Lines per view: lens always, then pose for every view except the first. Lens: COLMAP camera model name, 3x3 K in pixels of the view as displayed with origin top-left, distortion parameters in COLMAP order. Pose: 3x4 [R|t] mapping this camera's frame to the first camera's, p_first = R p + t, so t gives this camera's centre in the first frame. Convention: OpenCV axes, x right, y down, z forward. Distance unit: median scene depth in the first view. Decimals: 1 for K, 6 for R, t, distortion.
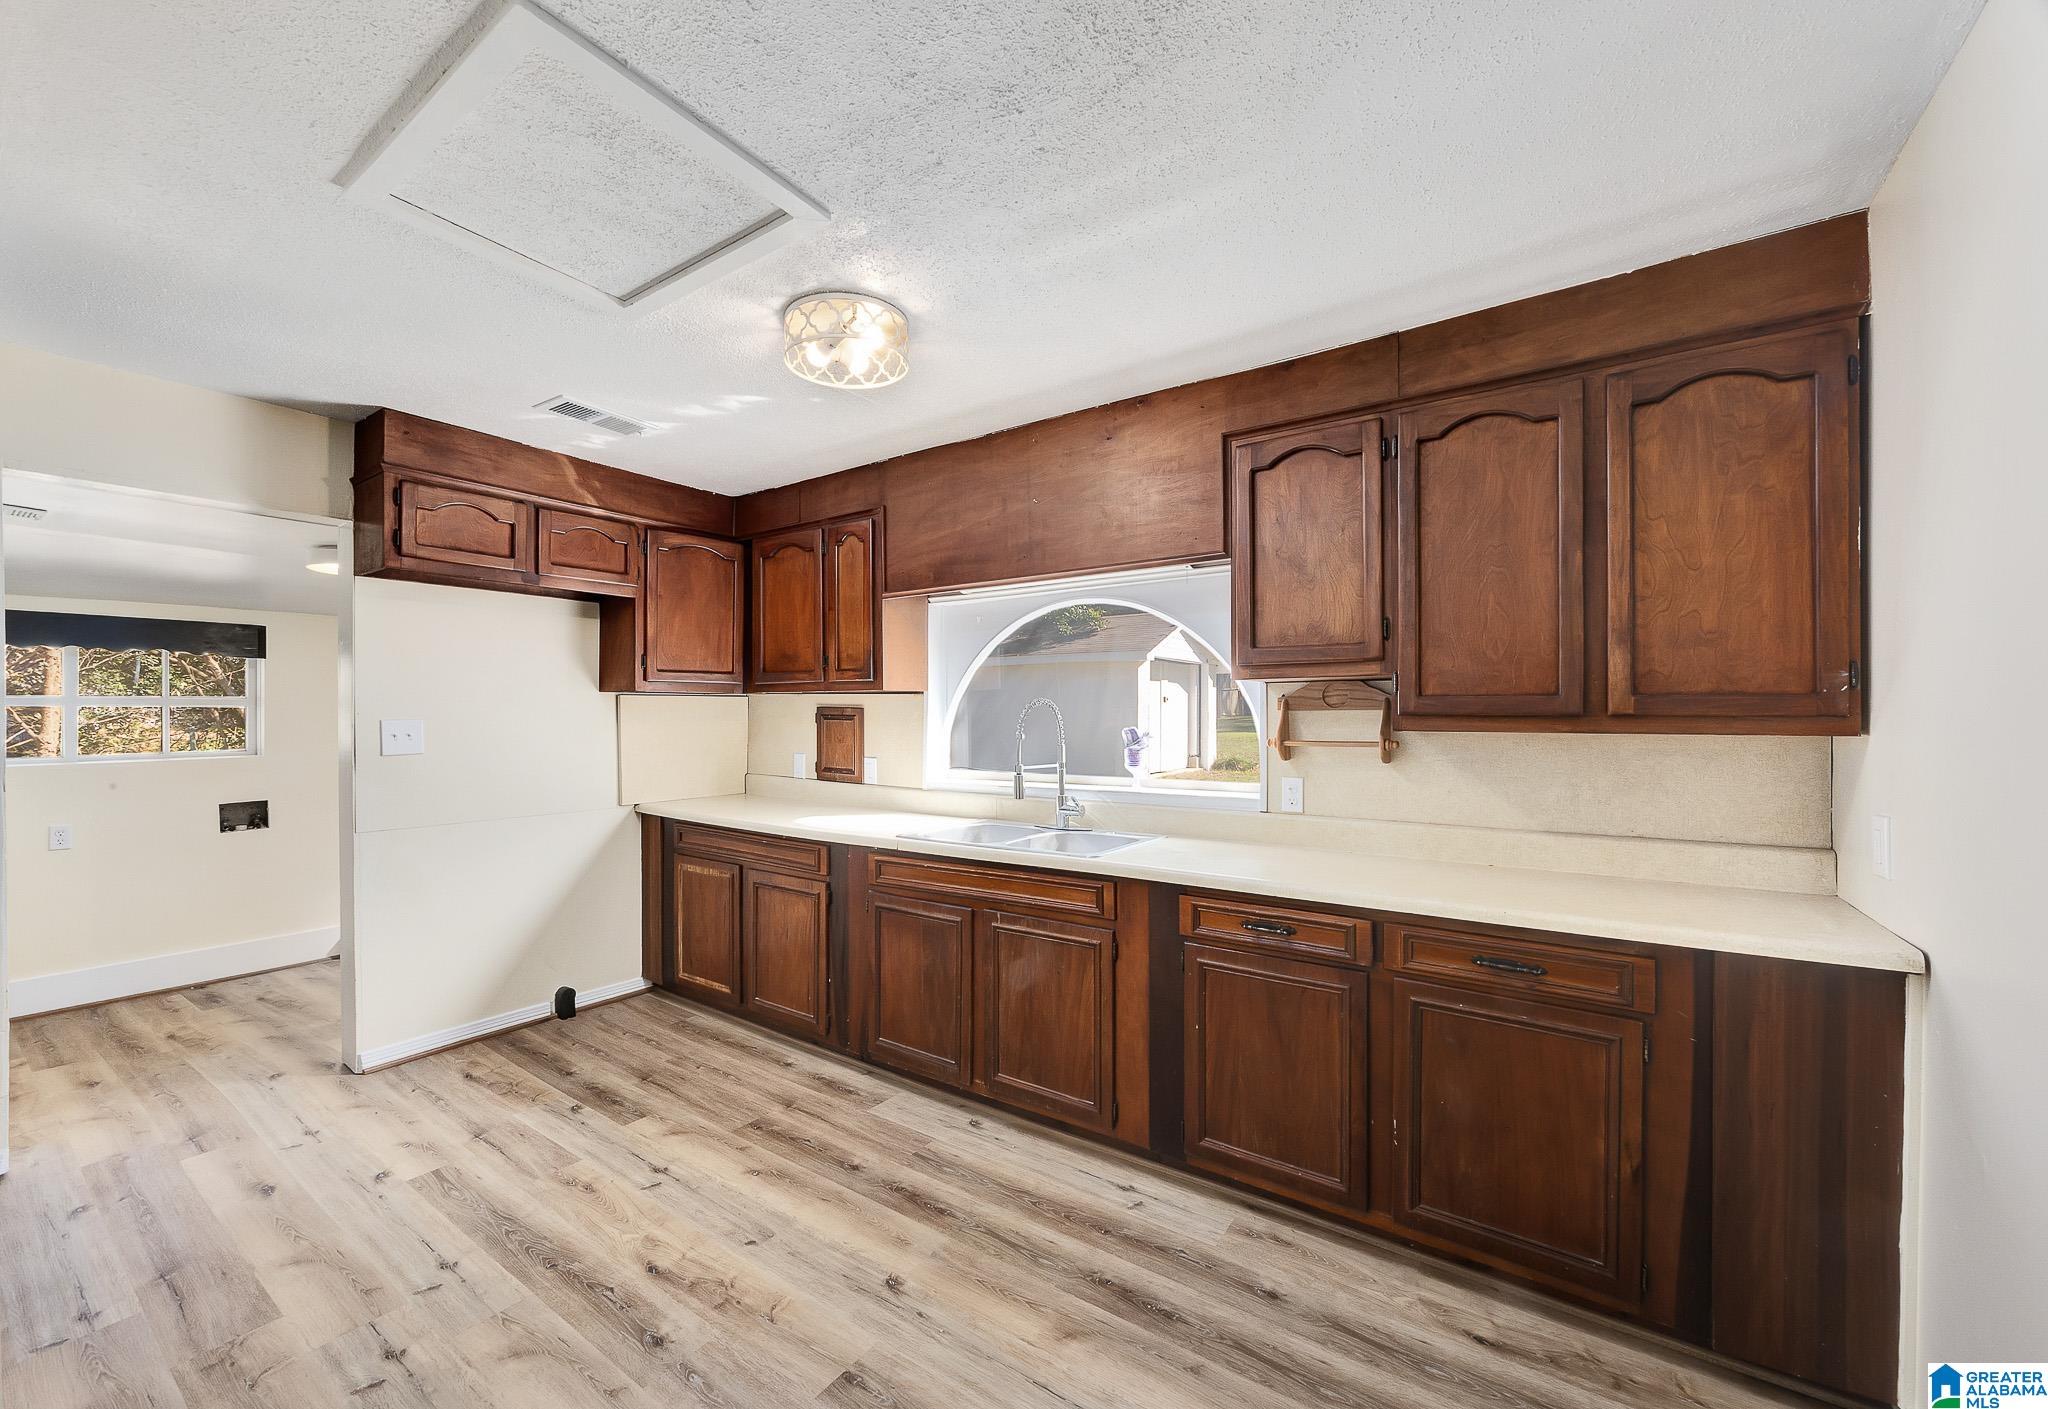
lens RADIAL K [[811.4, 0, 977.2], [0, 811.4, 715.7], [0, 0, 1]] dist [-0.001055, -0.000120]
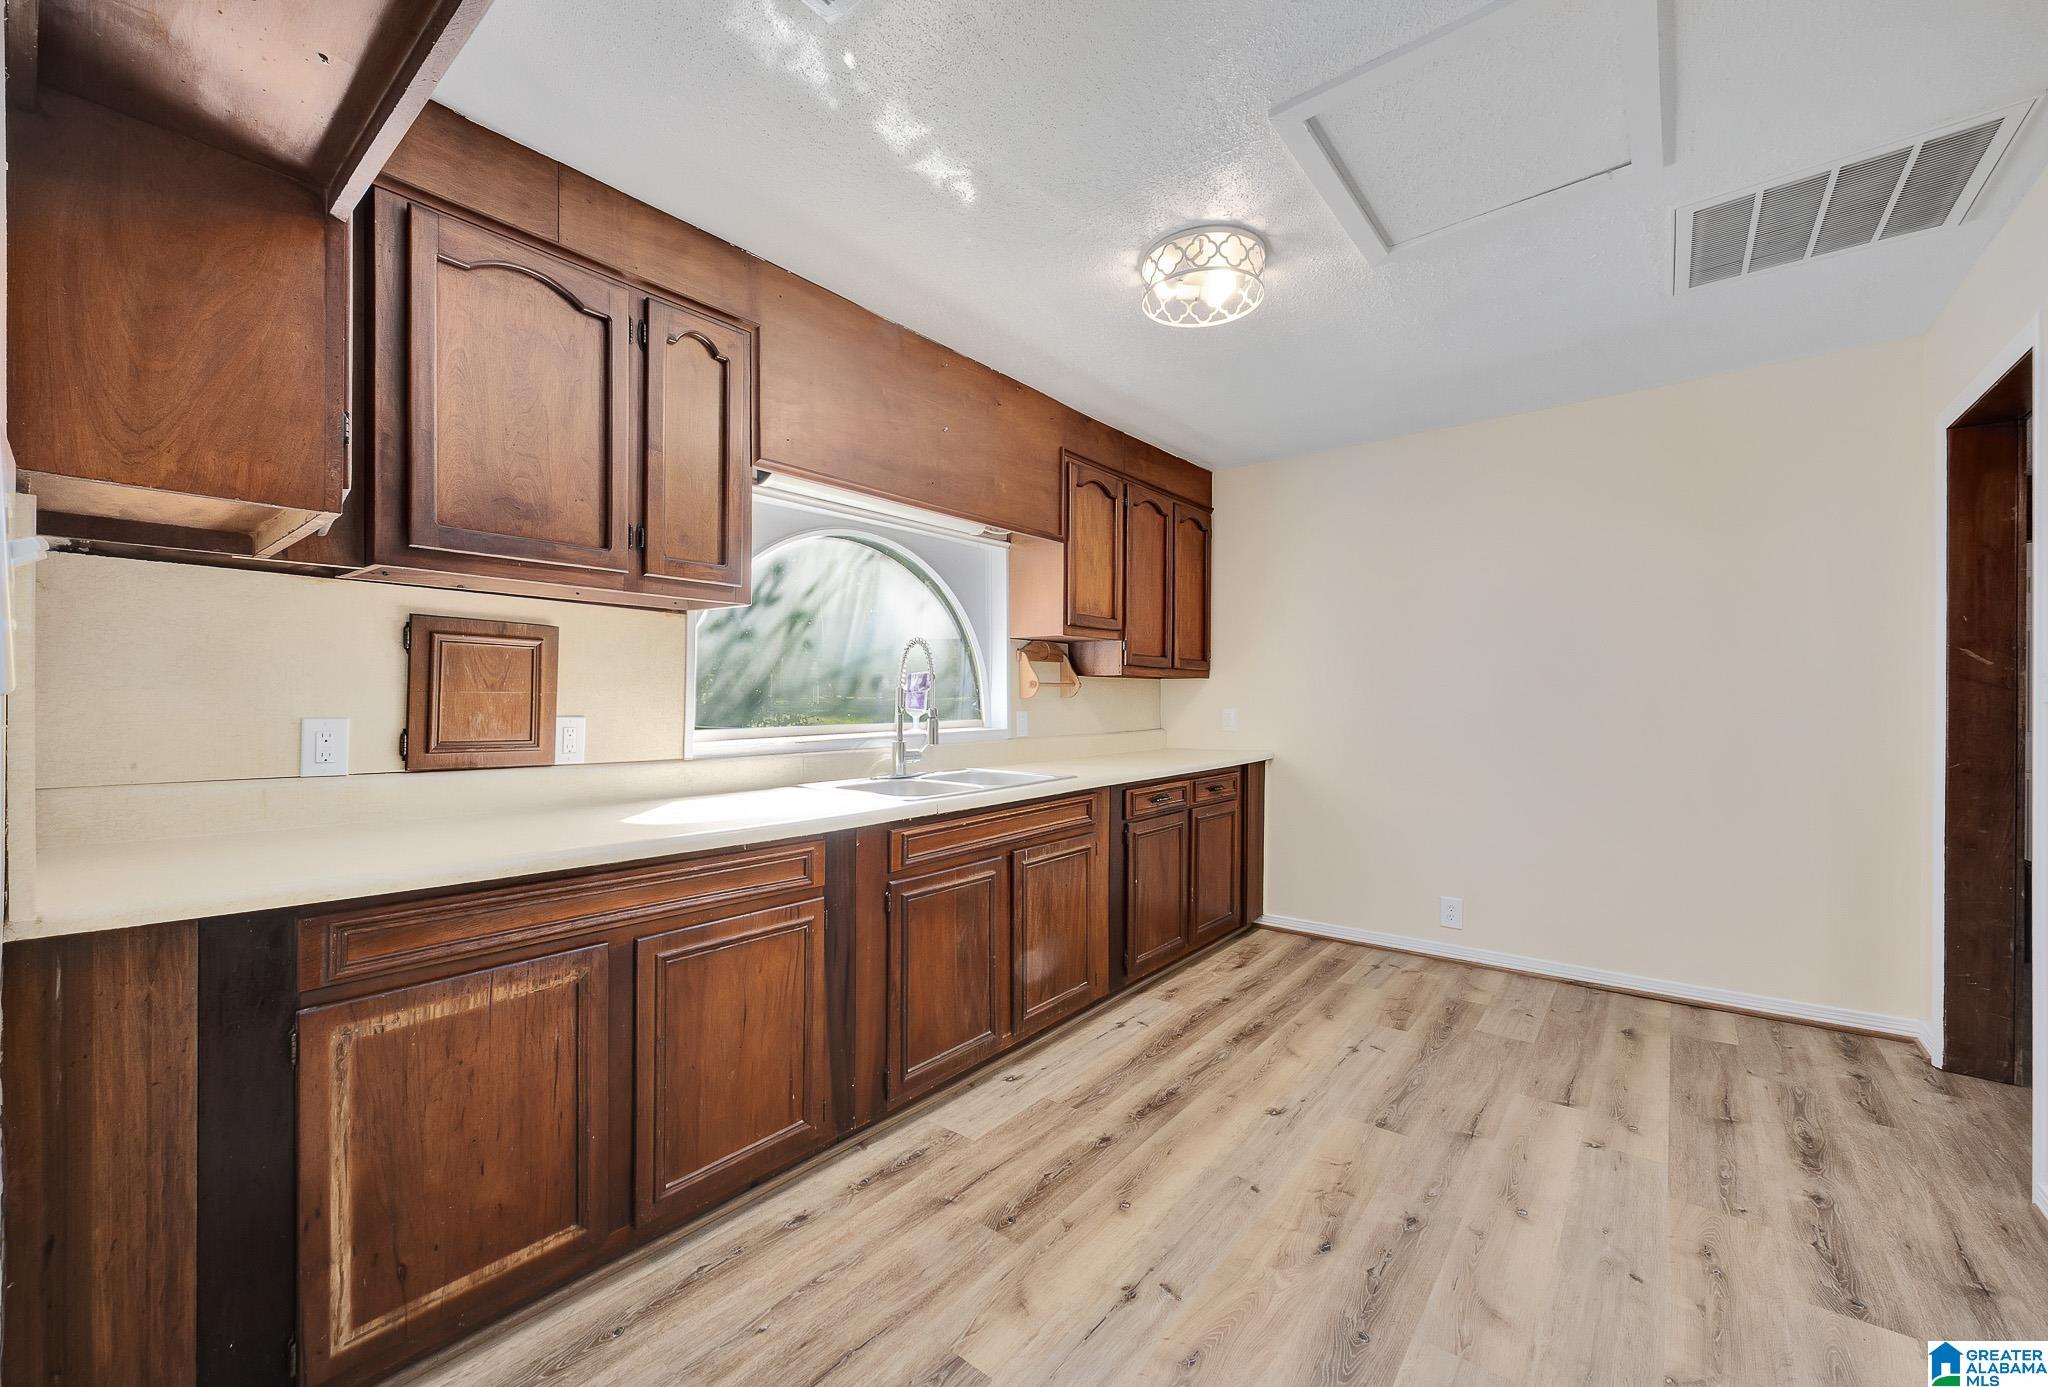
lens RADIAL K [[811.4, 0, 1023.4], [0, 811.4, 698.8], [0, 0, 1]] dist [-0.001918, 0.000292]
pose [[0.047631, -0.000858, 0.998865, -0.996759], [-0.001322, 0.999999, 0.000922, 0.057277], [-0.998864, -0.001364, 0.047630, 0.982095]]
